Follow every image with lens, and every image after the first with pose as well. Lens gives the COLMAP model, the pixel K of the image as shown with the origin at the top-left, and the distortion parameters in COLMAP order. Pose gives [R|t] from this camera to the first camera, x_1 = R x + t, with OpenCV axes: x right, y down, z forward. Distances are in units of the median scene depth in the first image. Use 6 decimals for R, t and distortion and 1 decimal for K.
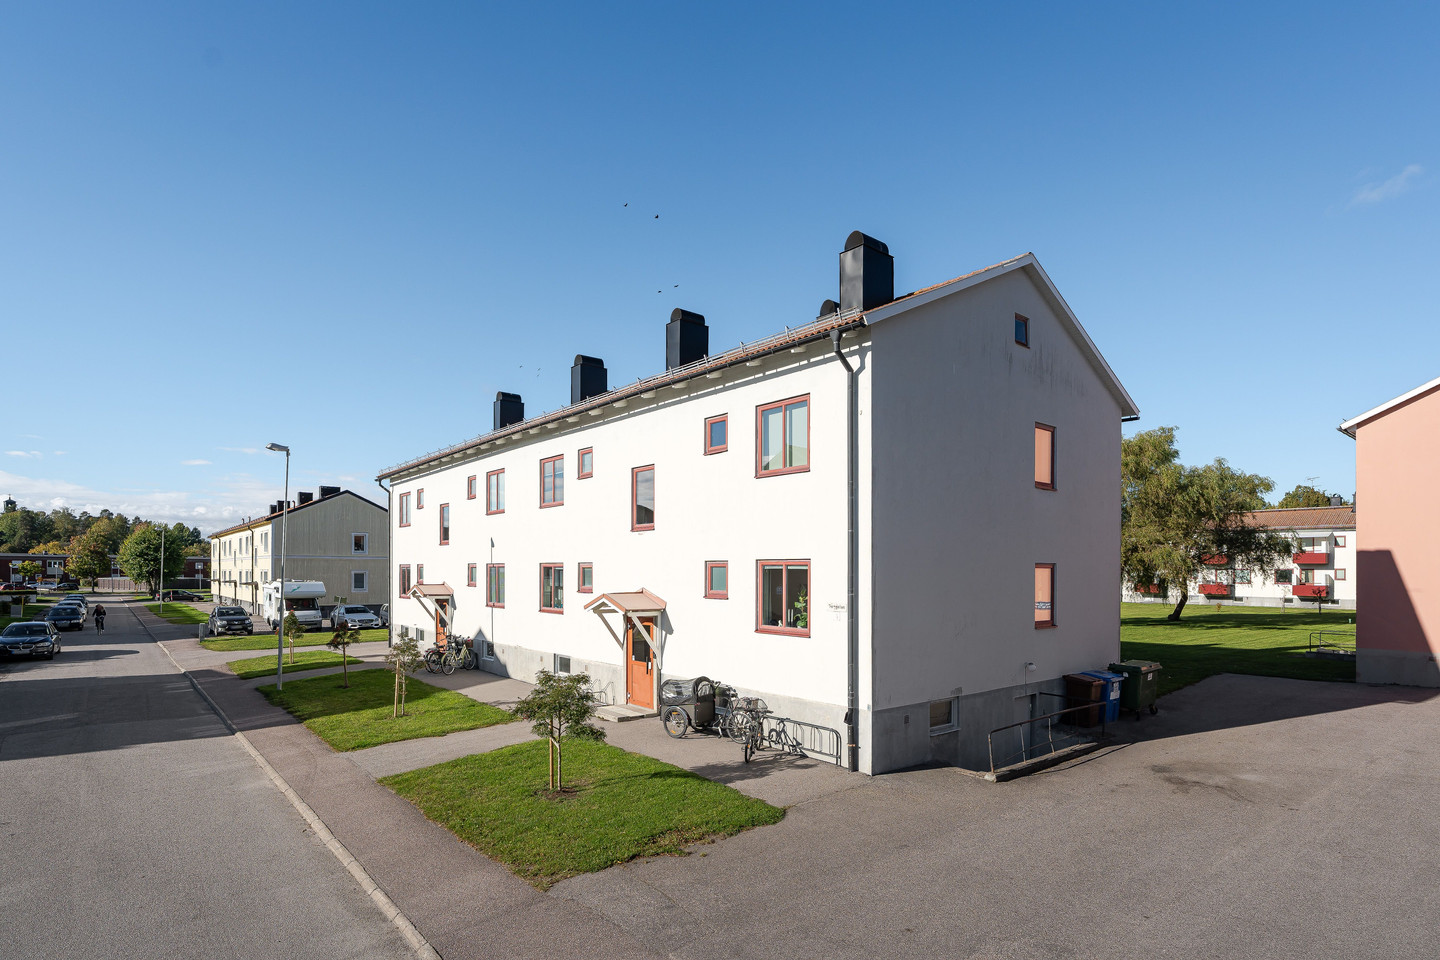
lens RADIAL K [[746.1, 0, 718.9], [0, 746.1, 579.3], [0, 0, 1]] dist [-0.007017, -0.001672]
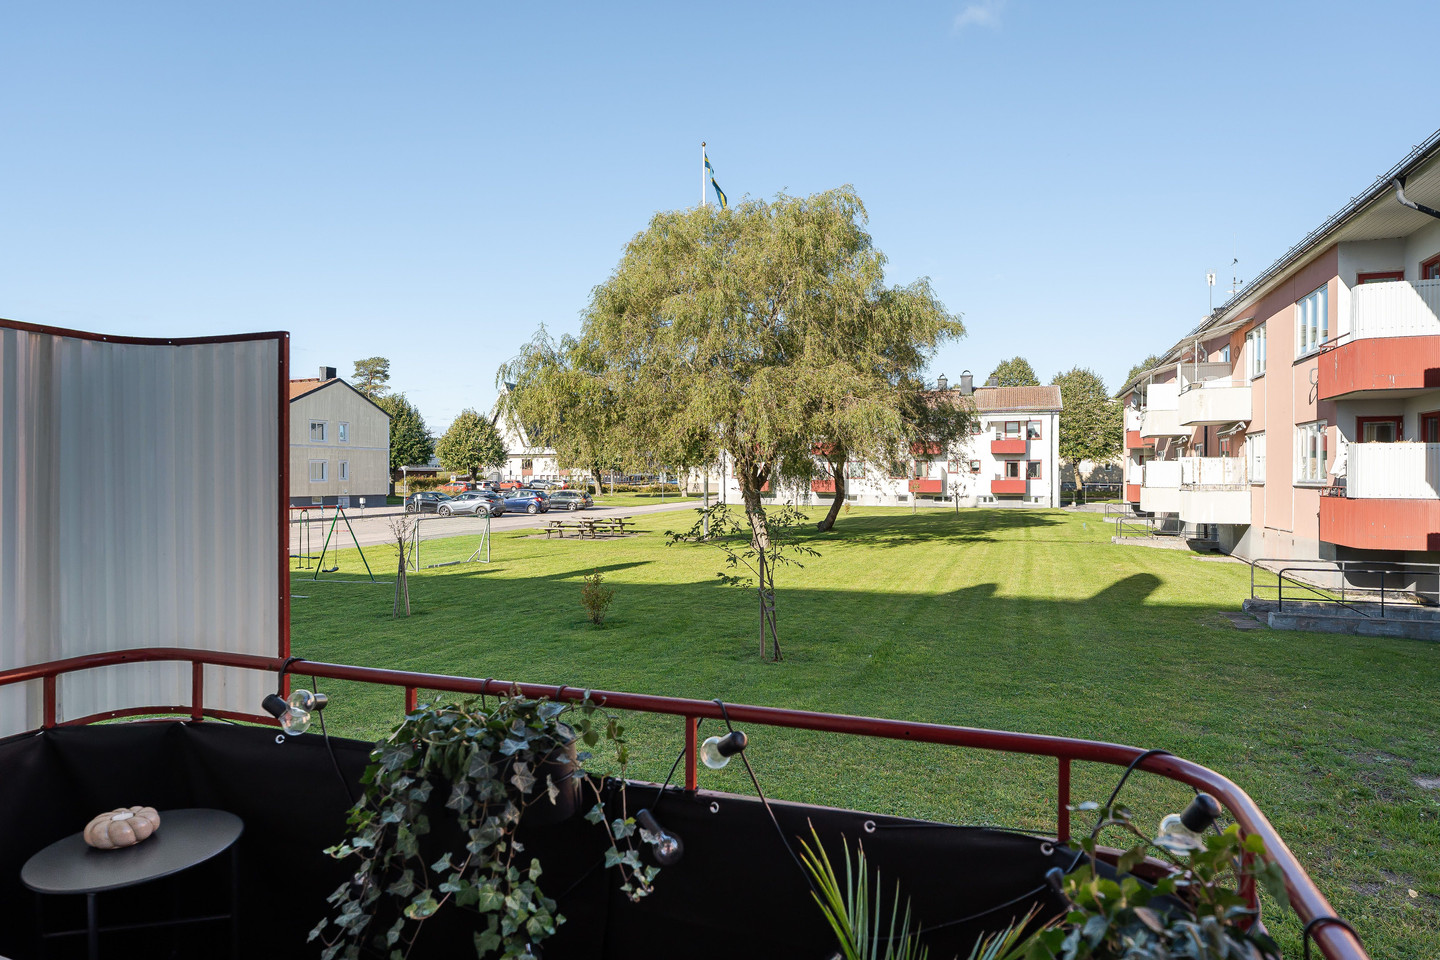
lens RADIAL K [[836.4, 0, 723.3], [0, 836.4, 477.6], [0, 0, 1]] dist [-0.005732, -0.000981]
pose [[0.859452, -0.004104, 0.511200, 0.115154], [0.007688, 0.999958, -0.004898, 0.008748], [-0.511158, 0.008140, 0.859448, 0.307204]]
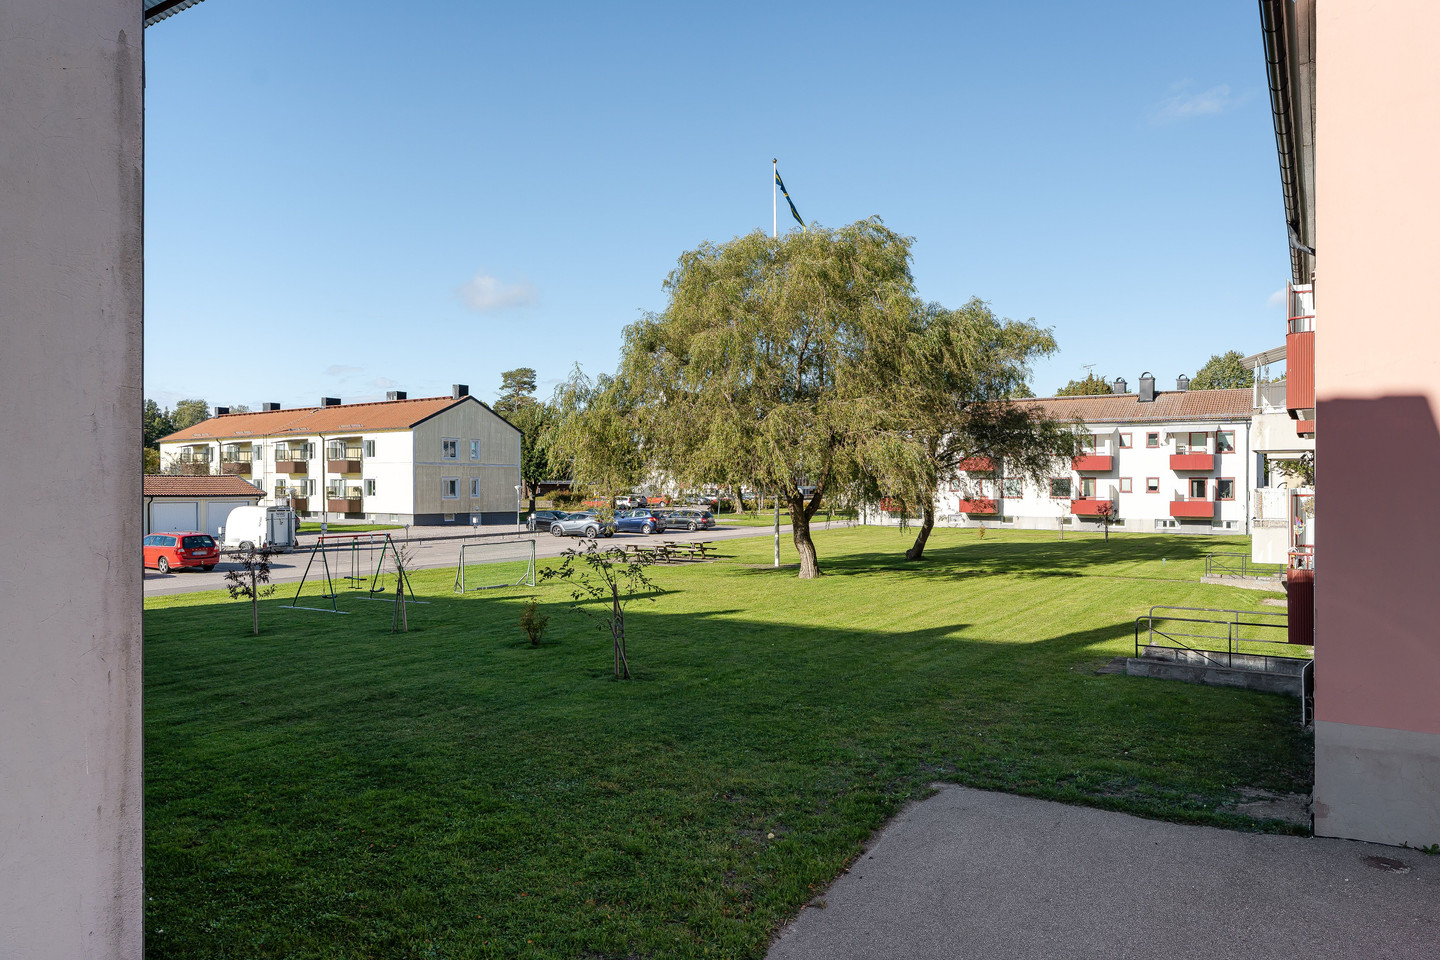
lens RADIAL K [[955.6, 0, 720.2], [0, 955.6, 488.7], [0, 0, 1]] dist [0.003337, 0.000558]
pose [[0.951114, -0.002251, 0.308831, 0.159010], [0.003705, 0.999985, -0.004123, -0.000426], [-0.308817, 0.005066, 0.951108, 0.219353]]
